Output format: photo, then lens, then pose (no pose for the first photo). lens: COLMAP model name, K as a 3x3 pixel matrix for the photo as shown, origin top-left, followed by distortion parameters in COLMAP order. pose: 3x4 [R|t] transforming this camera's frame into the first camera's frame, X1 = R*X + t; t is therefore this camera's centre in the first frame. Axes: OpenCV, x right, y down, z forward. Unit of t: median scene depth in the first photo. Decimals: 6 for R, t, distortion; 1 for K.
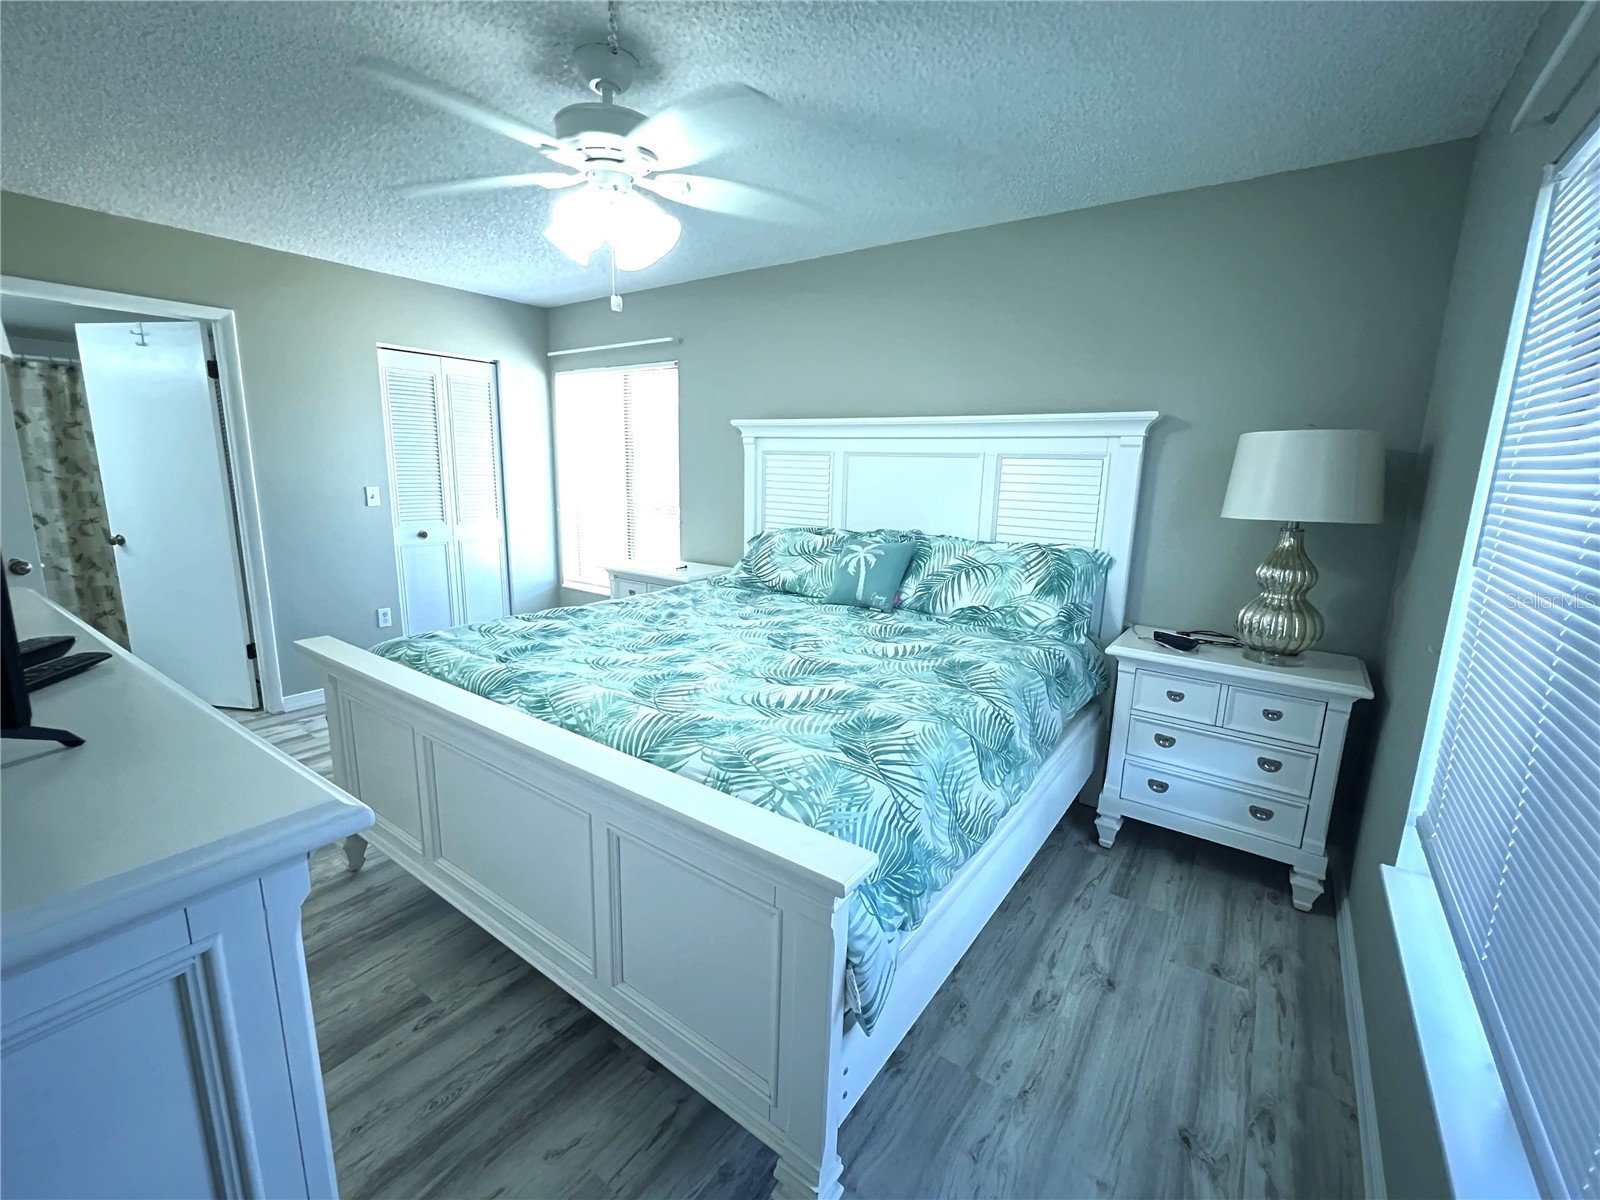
lens RADIAL K [[679.6, 0, 795.9], [0, 679.6, 589.2], [0, 0, 1]] dist [0.001136, -0.000112]
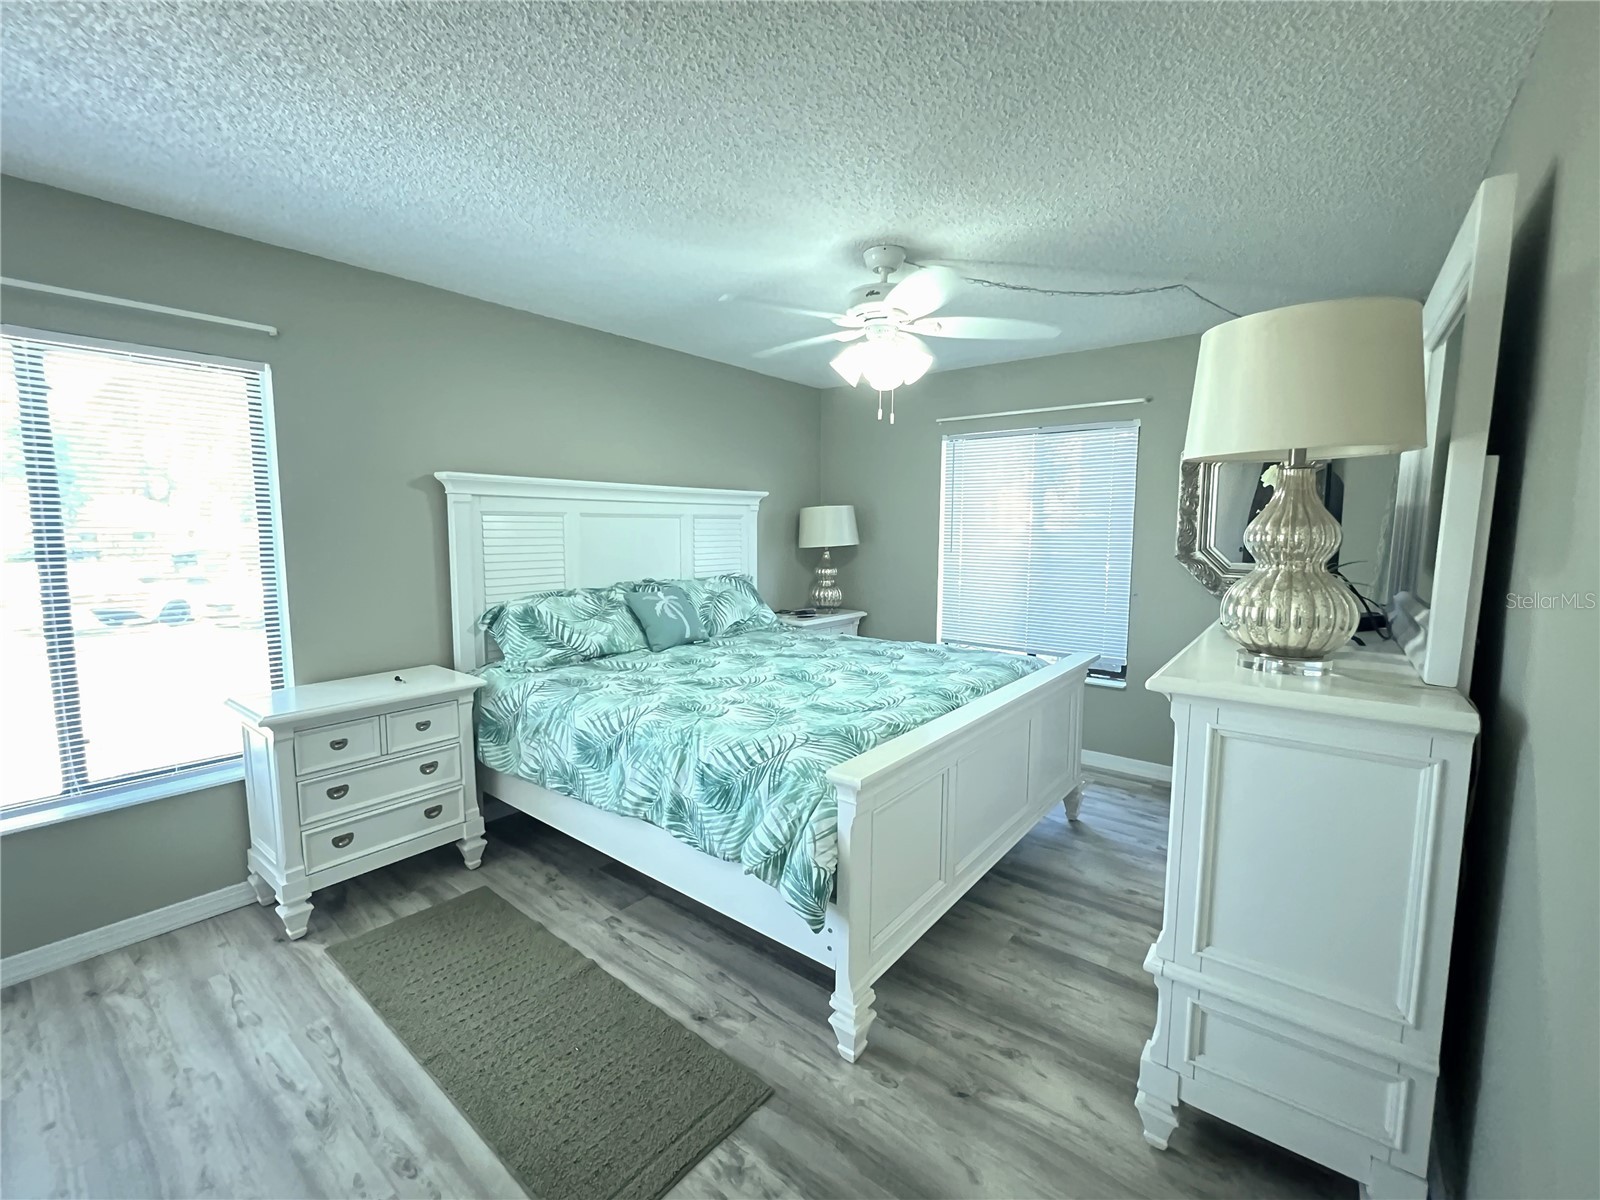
lens RADIAL K [[679.6, 0, 795.9], [0, 679.6, 589.2], [0, 0, 1]] dist [0.001136, -0.000112]
pose [[0.049508, -0.121218, 0.991391, -1.016503], [0.174612, 0.978371, 0.110907, -0.158219], [-0.983392, 0.167618, 0.069603, 0.677225]]
